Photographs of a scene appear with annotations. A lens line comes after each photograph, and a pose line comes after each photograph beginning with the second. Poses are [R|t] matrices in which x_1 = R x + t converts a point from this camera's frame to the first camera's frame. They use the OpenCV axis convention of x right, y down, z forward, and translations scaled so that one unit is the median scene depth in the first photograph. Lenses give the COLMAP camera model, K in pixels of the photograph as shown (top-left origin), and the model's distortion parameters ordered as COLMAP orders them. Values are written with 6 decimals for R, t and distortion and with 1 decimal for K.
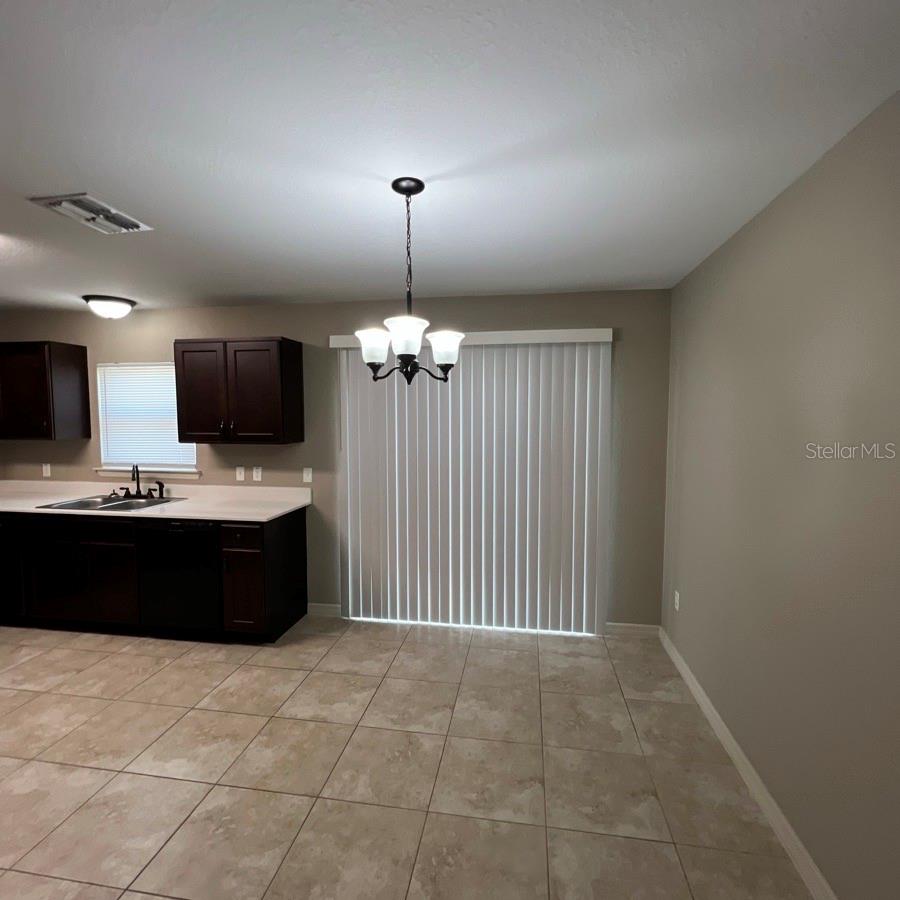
lens RADIAL K [[480.9, 0, 448.9], [0, 480.9, 450.1], [0, 0, 1]] dist [-0.000199, 0.001144]
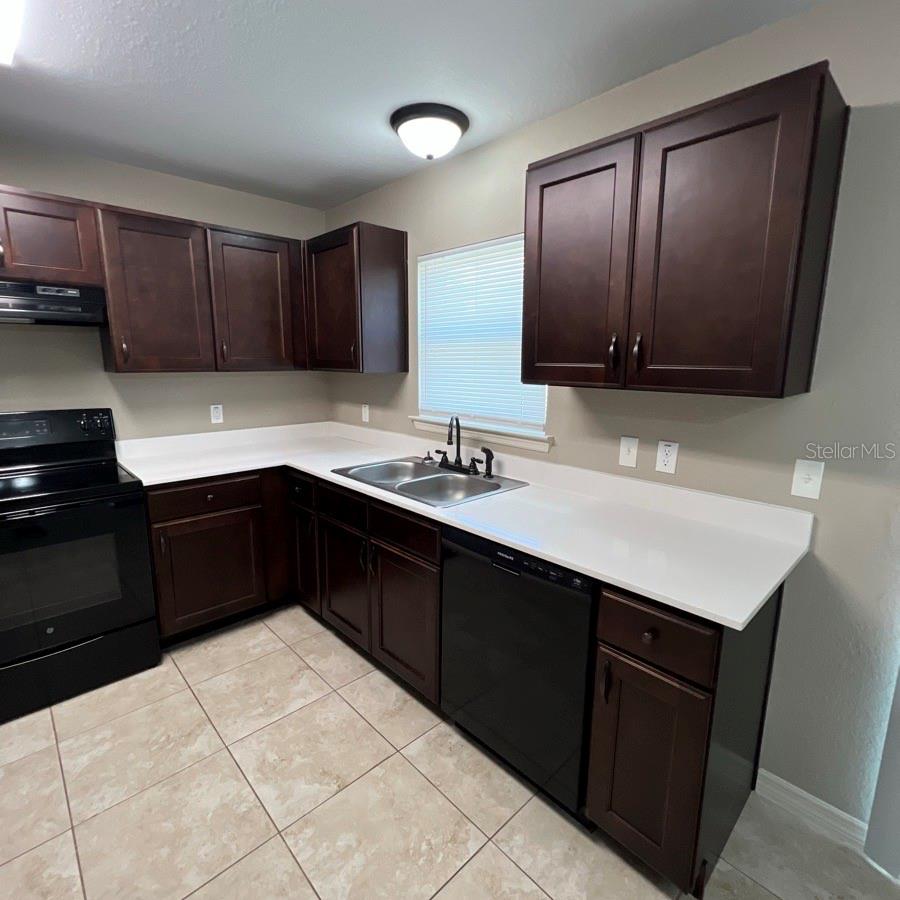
lens RADIAL K [[480.9, 0, 457.8], [0, 480.9, 449.3], [0, 0, 1]] dist [-0.000199, 0.001144]
pose [[0.806199, 0.114806, -0.580399, -0.289468], [-0.049339, 0.990621, 0.127417, -0.006842], [0.589583, -0.074087, 0.804302, 0.505303]]
